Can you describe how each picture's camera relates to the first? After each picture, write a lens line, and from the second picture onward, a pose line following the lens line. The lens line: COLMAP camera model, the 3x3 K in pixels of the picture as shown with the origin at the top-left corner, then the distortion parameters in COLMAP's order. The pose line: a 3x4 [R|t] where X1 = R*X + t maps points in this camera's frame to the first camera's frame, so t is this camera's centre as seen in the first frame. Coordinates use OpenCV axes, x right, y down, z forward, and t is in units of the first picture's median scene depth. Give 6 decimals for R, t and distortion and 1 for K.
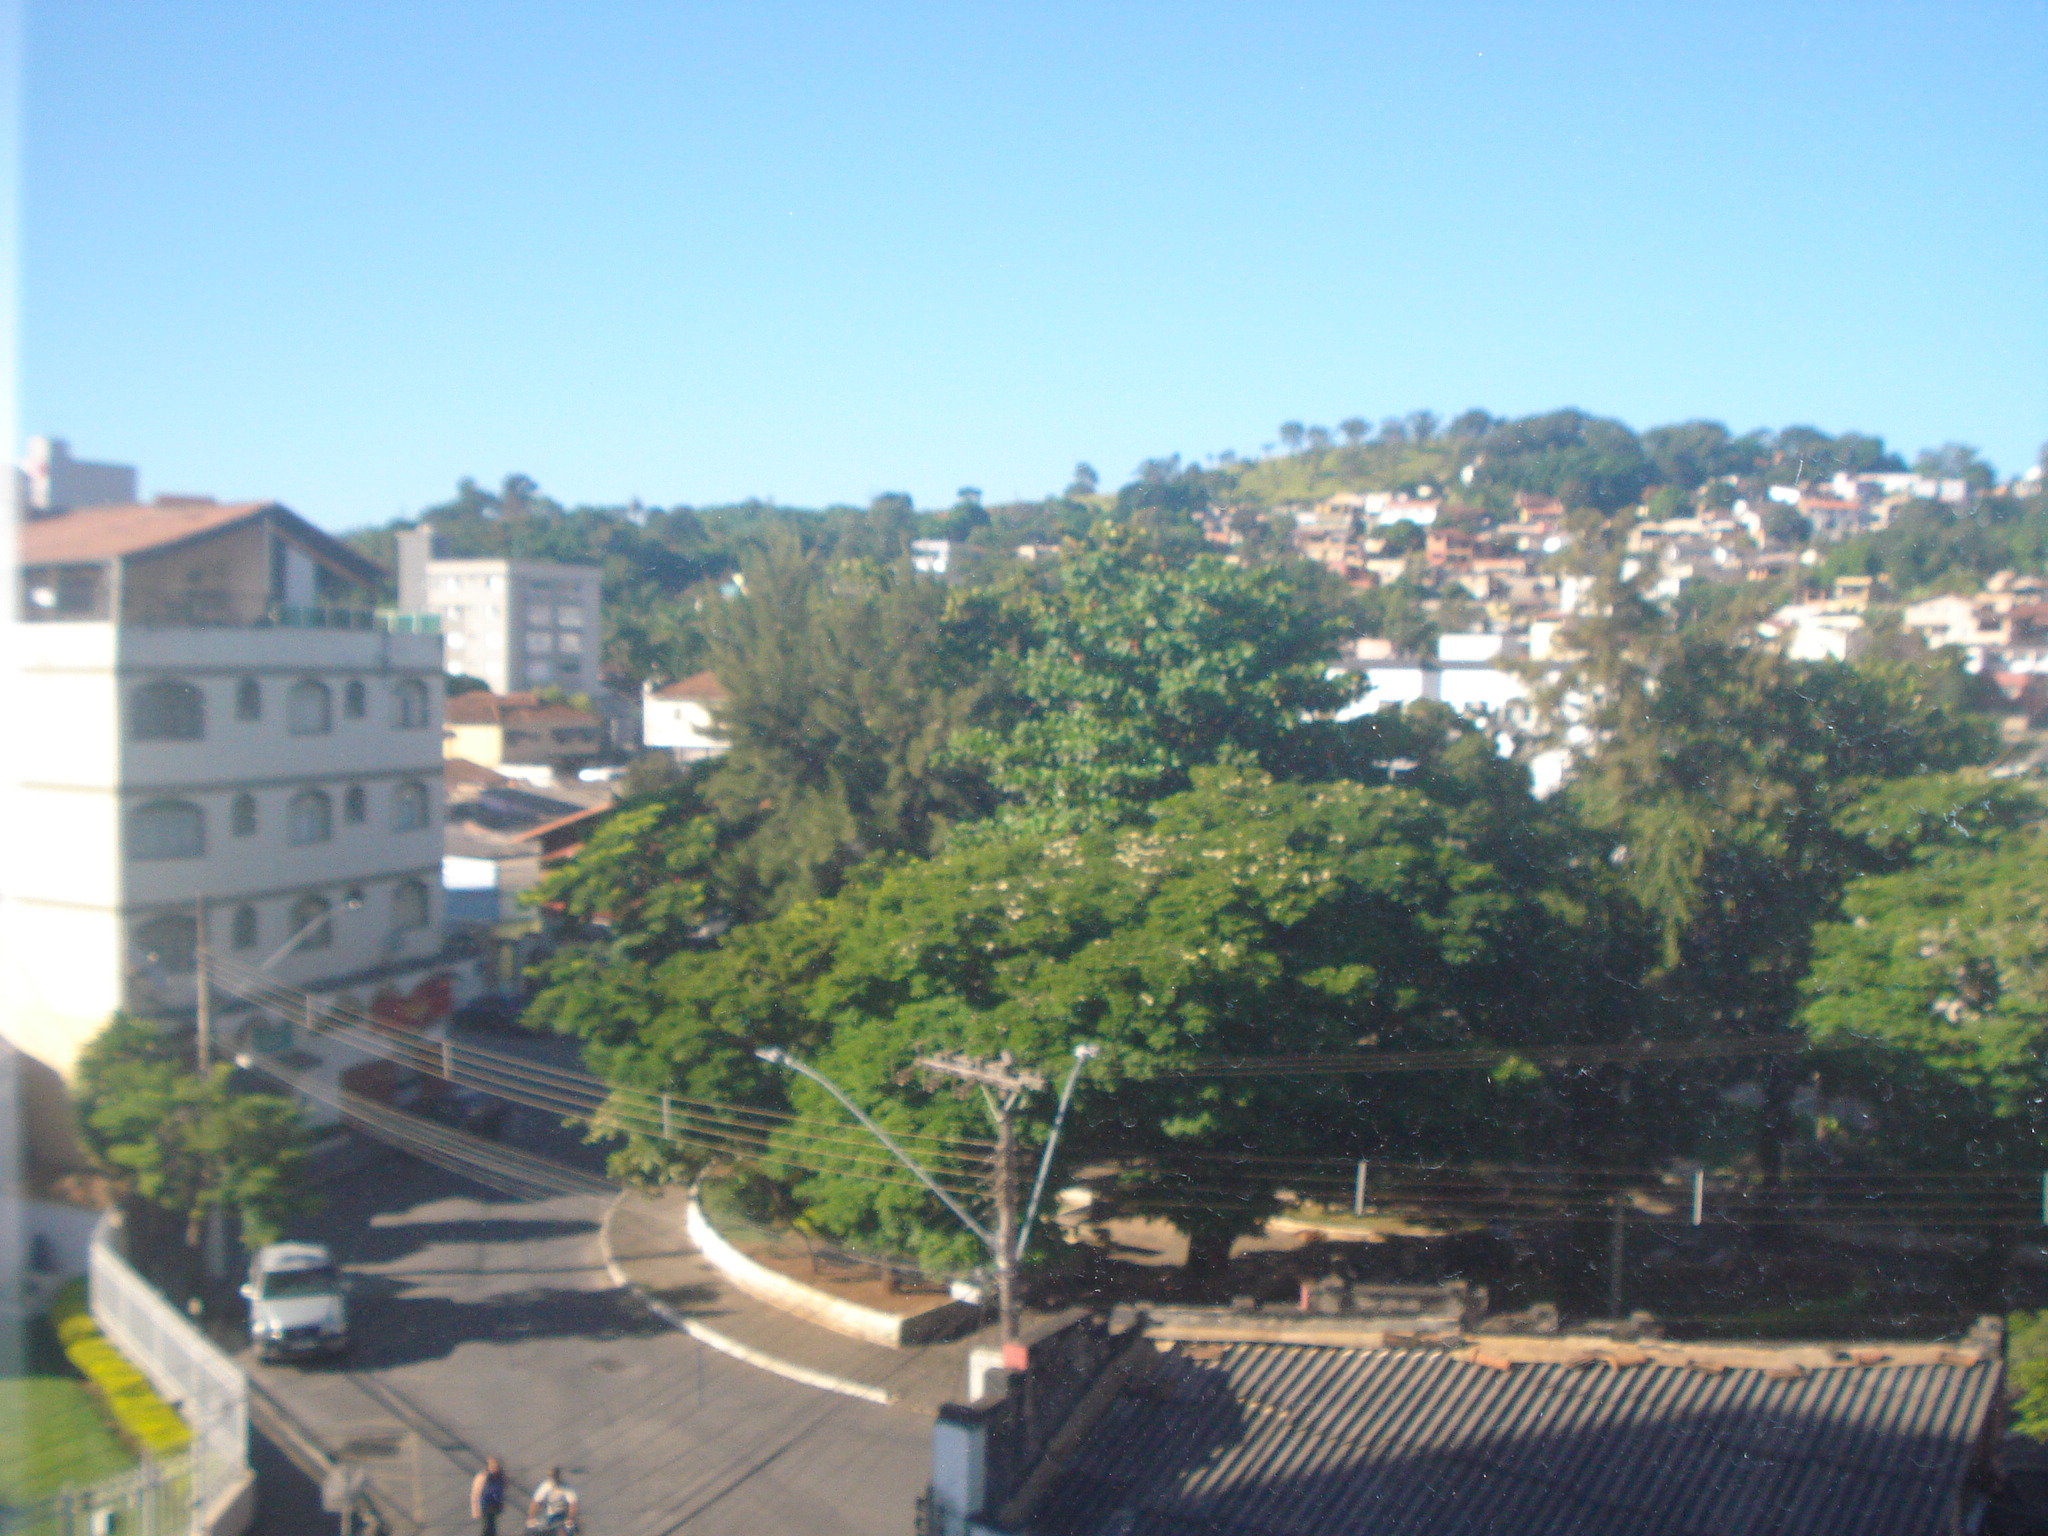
lens RADIAL K [[2322.8, 0, 982.4], [0, 2322.8, 747.6], [0, 0, 1]] dist [-0.109716, 0.000000]
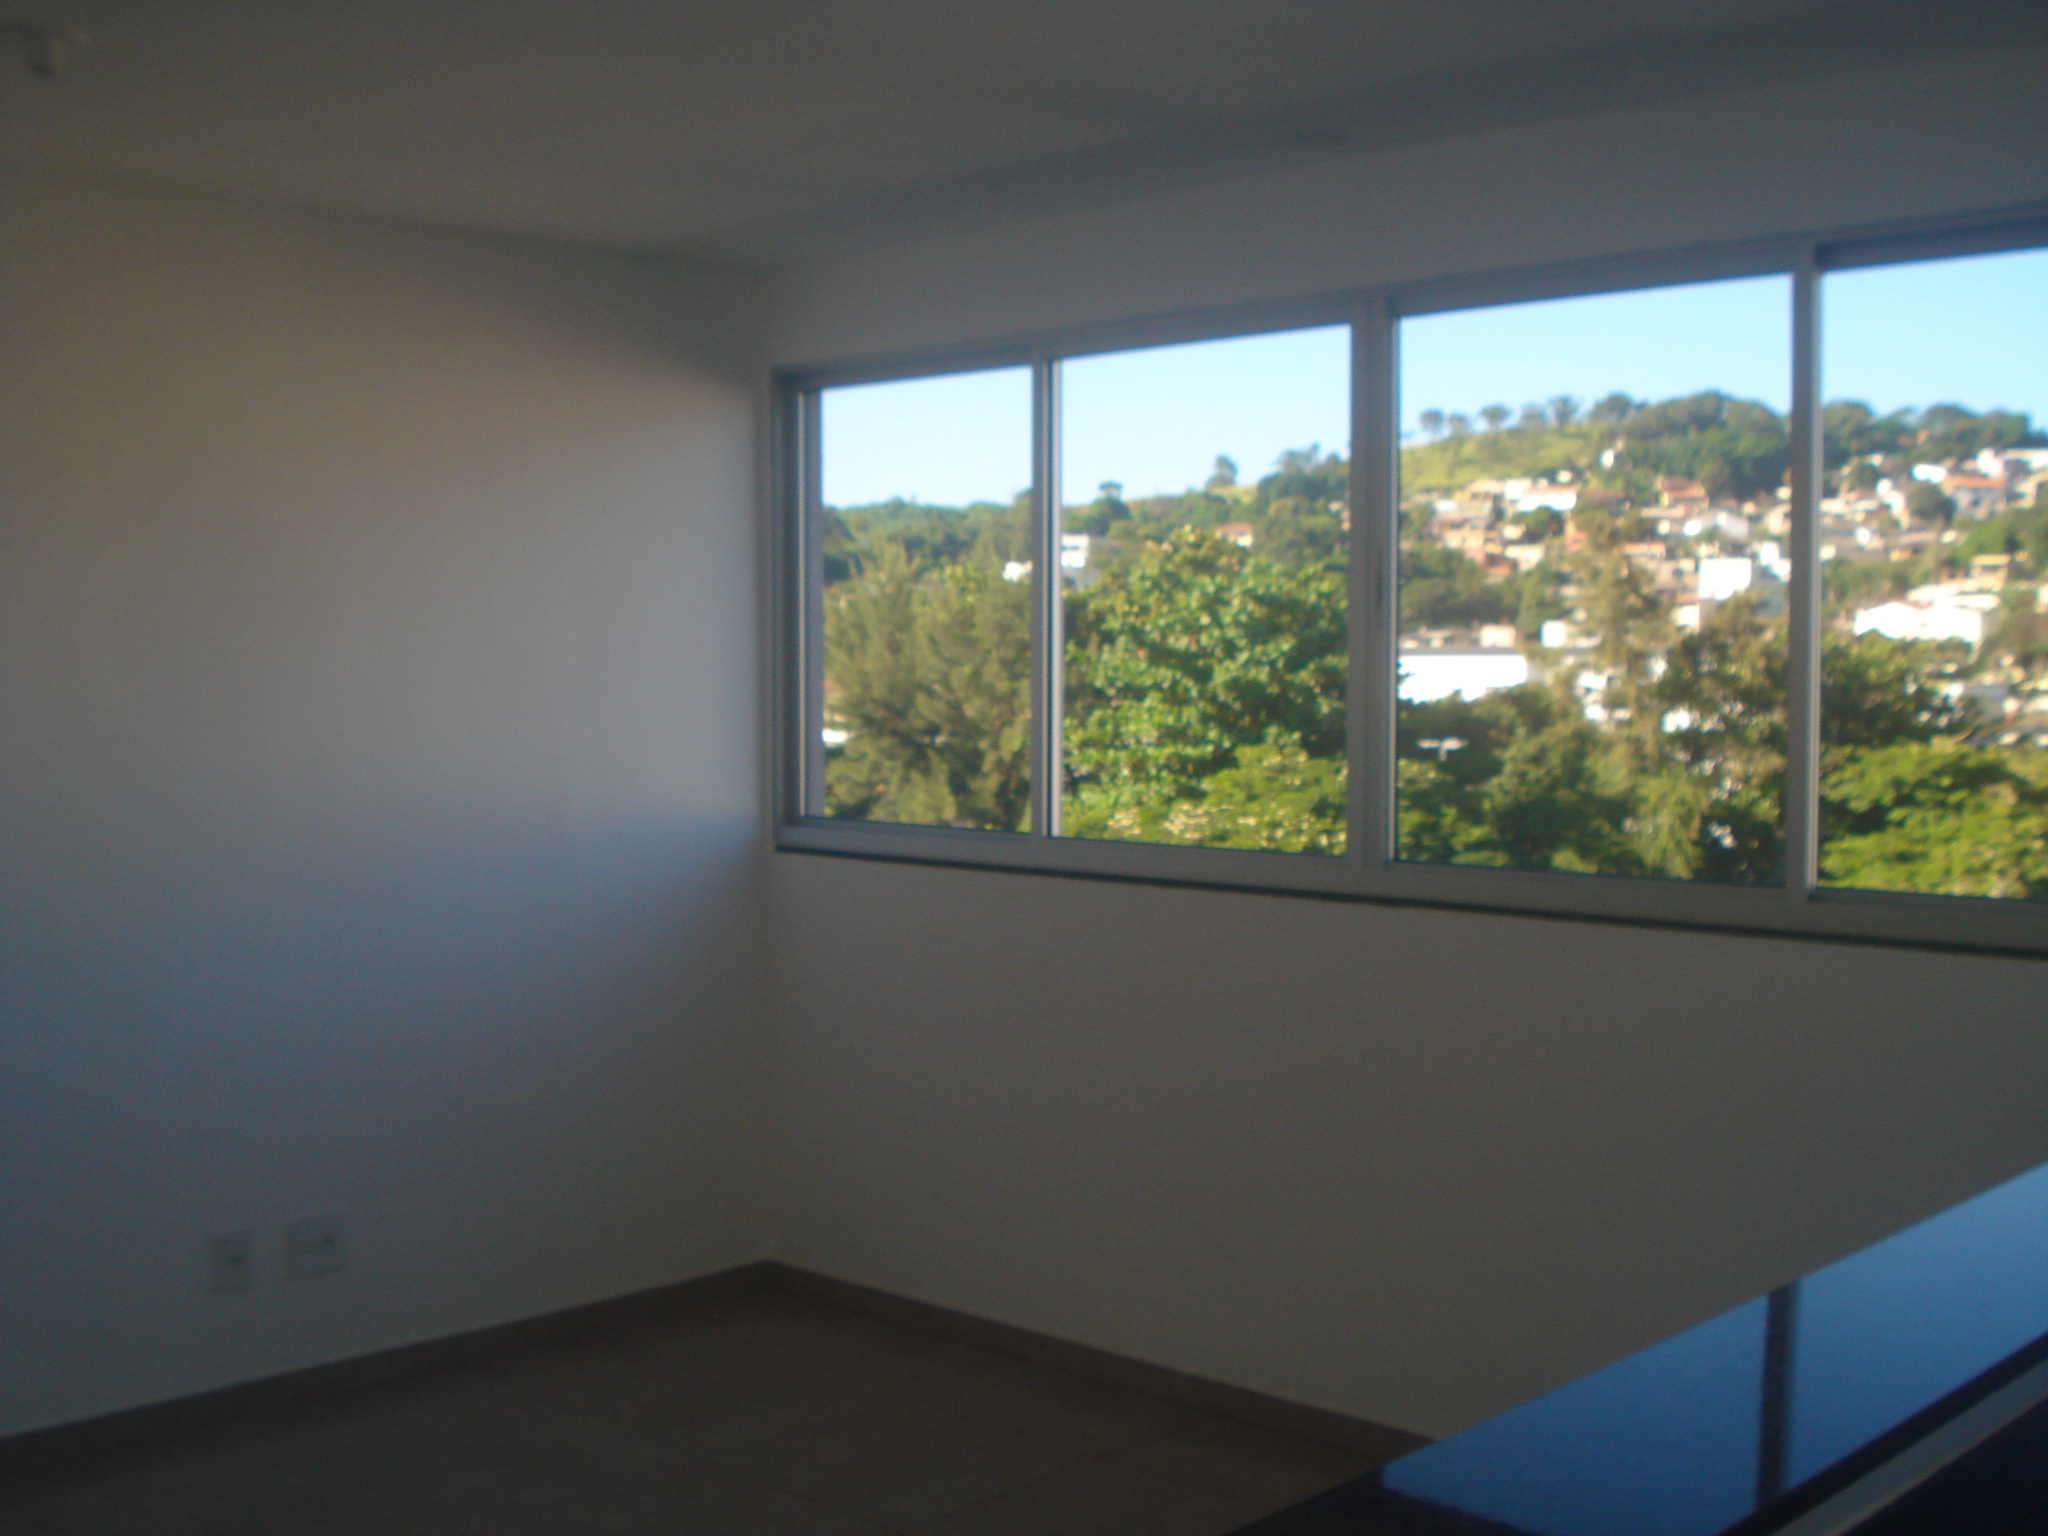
lens RADIAL K [[2322.8, 0, 998.5], [0, 2322.8, 783.0], [0, 0, 1]] dist [-0.109716, 0.000000]
pose [[0.998169, -0.013996, -0.058852, 0.029882], [0.015064, 0.999729, 0.017728, 0.003173], [0.058588, -0.018582, 0.998109, -0.108402]]
